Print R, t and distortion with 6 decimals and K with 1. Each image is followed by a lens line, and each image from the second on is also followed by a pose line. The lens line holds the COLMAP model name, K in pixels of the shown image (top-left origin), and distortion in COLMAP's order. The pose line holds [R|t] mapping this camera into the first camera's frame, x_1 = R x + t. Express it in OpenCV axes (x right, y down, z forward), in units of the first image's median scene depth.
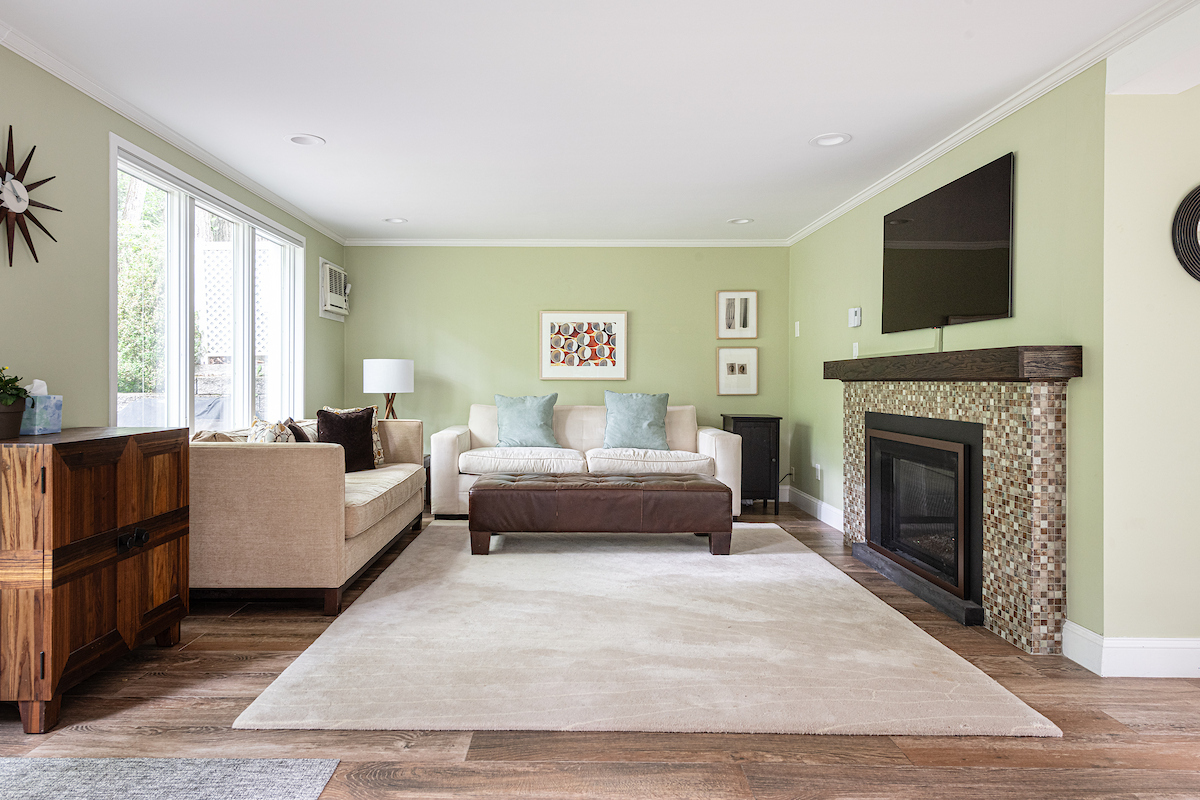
lens RADIAL K [[724.6, 0, 561.3], [0, 724.6, 386.7], [0, 0, 1]] dist [0.008146, -0.005649]
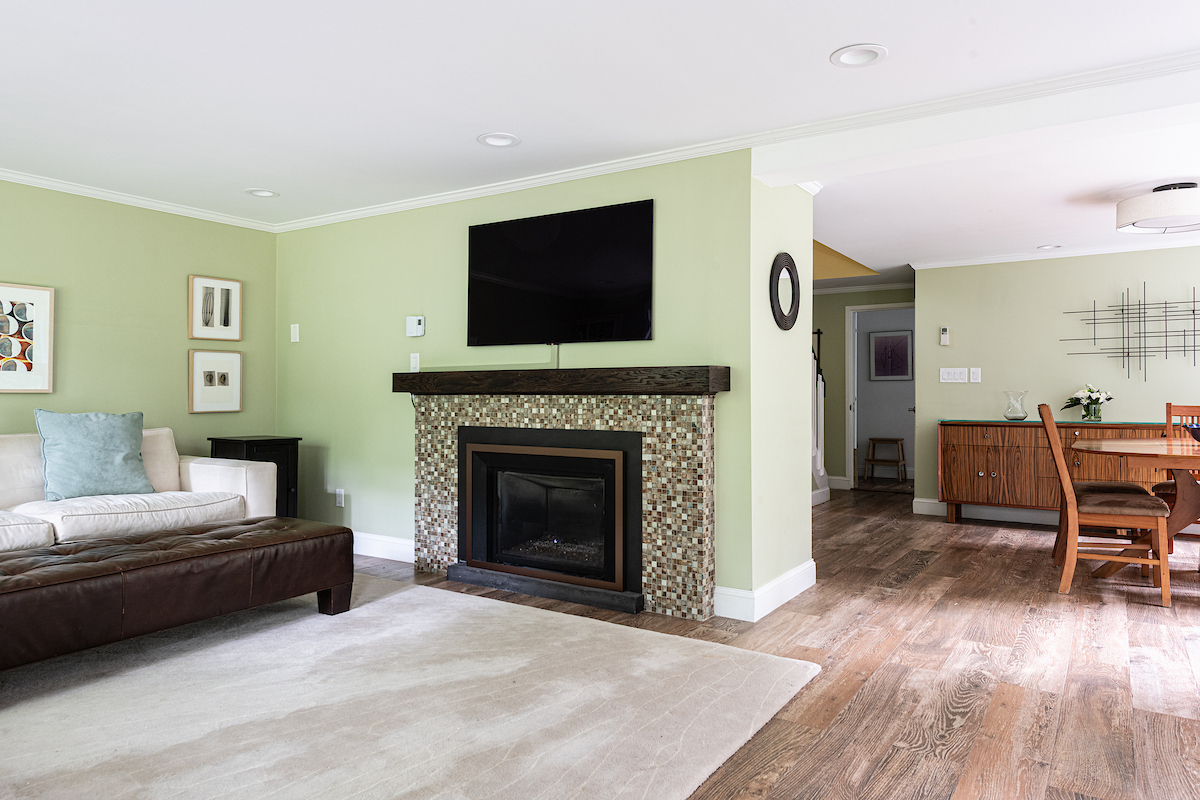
lens RADIAL K [[769.3, 0, 611.6], [0, 769.3, 385.5], [0, 0, 1]] dist [0.027493, -0.013061]
pose [[0.531492, 0.007531, 0.847030, -0.476384], [0.007166, 0.999885, -0.013387, -0.006084], [-0.847033, 0.013185, 0.531377, 0.405664]]
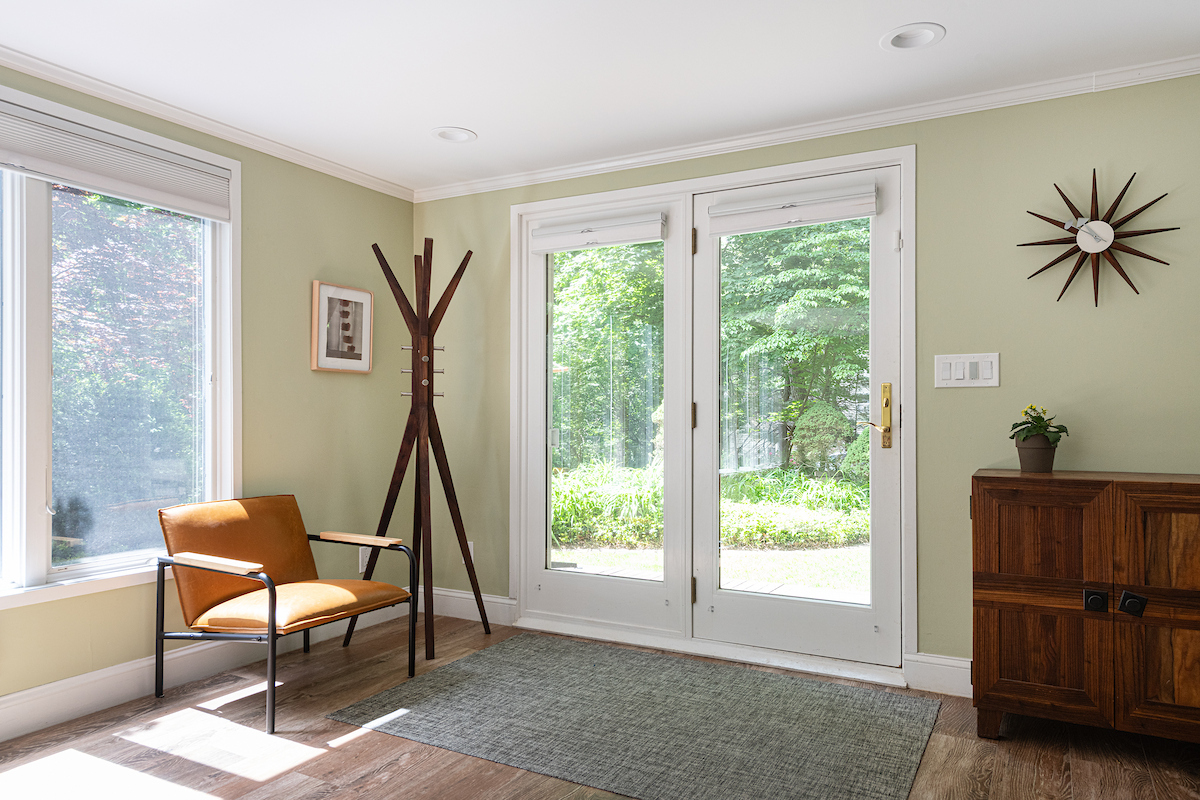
lens RADIAL K [[818.5, 0, 599.3], [0, 818.5, 400.9], [0, 0, 1]] dist [0.027995, -0.017922]
pose [[-0.478737, -0.012599, -0.877868, 0.470792], [-0.006094, 0.999921, -0.011027, -0.012859], [0.877937, 0.000071, -0.478775, 0.759146]]
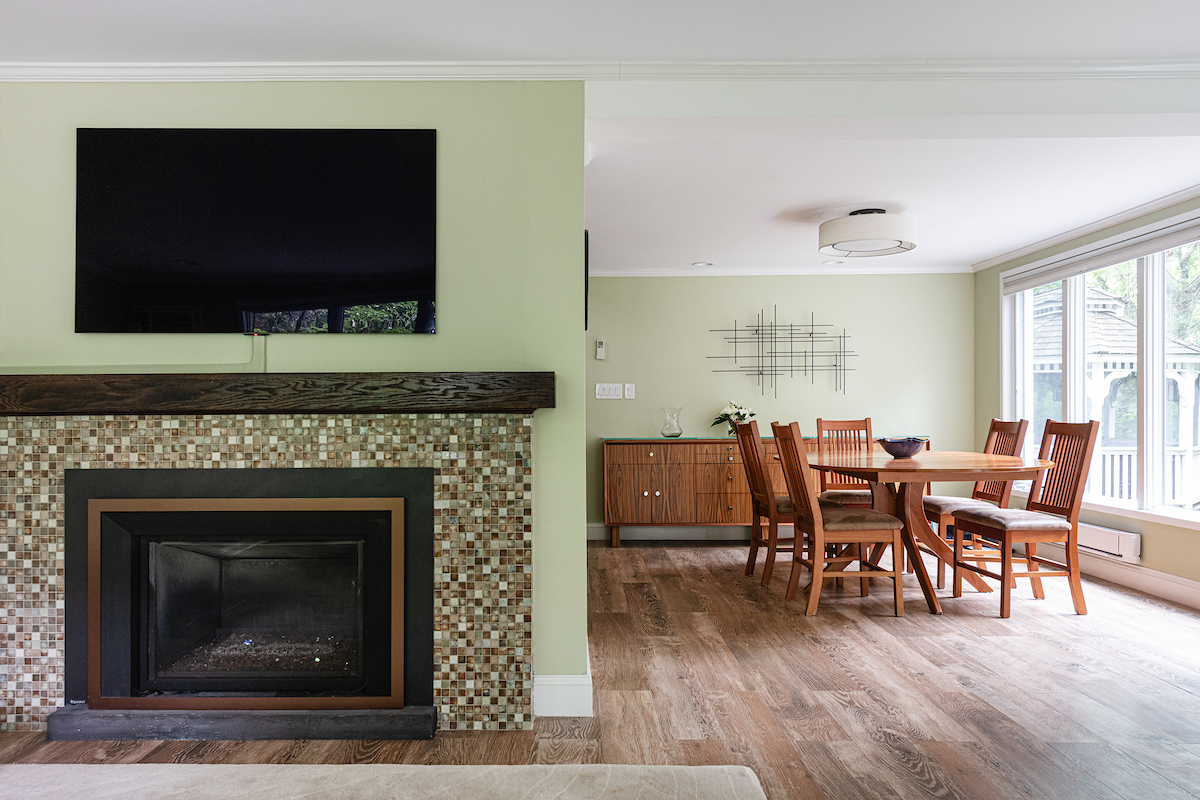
lens RADIAL K [[818.5, 0, 574.8], [0, 818.5, 406.5], [0, 0, 1]] dist [0.027995, -0.017922]
pose [[-0.000196, 0.003741, 0.999993, -0.300411], [0.012485, 0.999915, -0.003738, -0.009589], [-0.999922, 0.012485, -0.000243, 0.864443]]
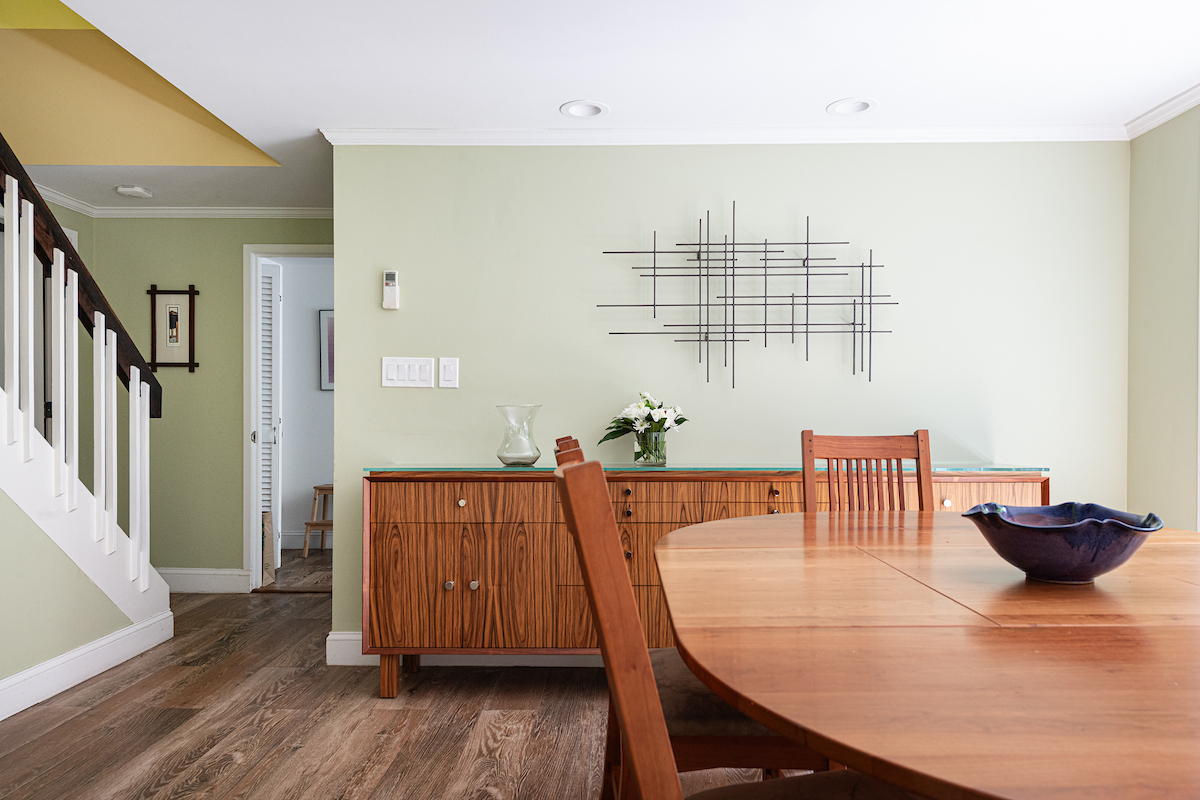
lens RADIAL K [[831.7, 0, 598.1], [0, 831.7, 400.1], [0, 0, 1]] dist [0.004542, -0.001443]
pose [[0.008442, 0.015021, 0.999852, 0.823459], [0.004415, 0.999877, -0.015059, -0.000462], [-0.999955, 0.004542, 0.008375, 0.482640]]
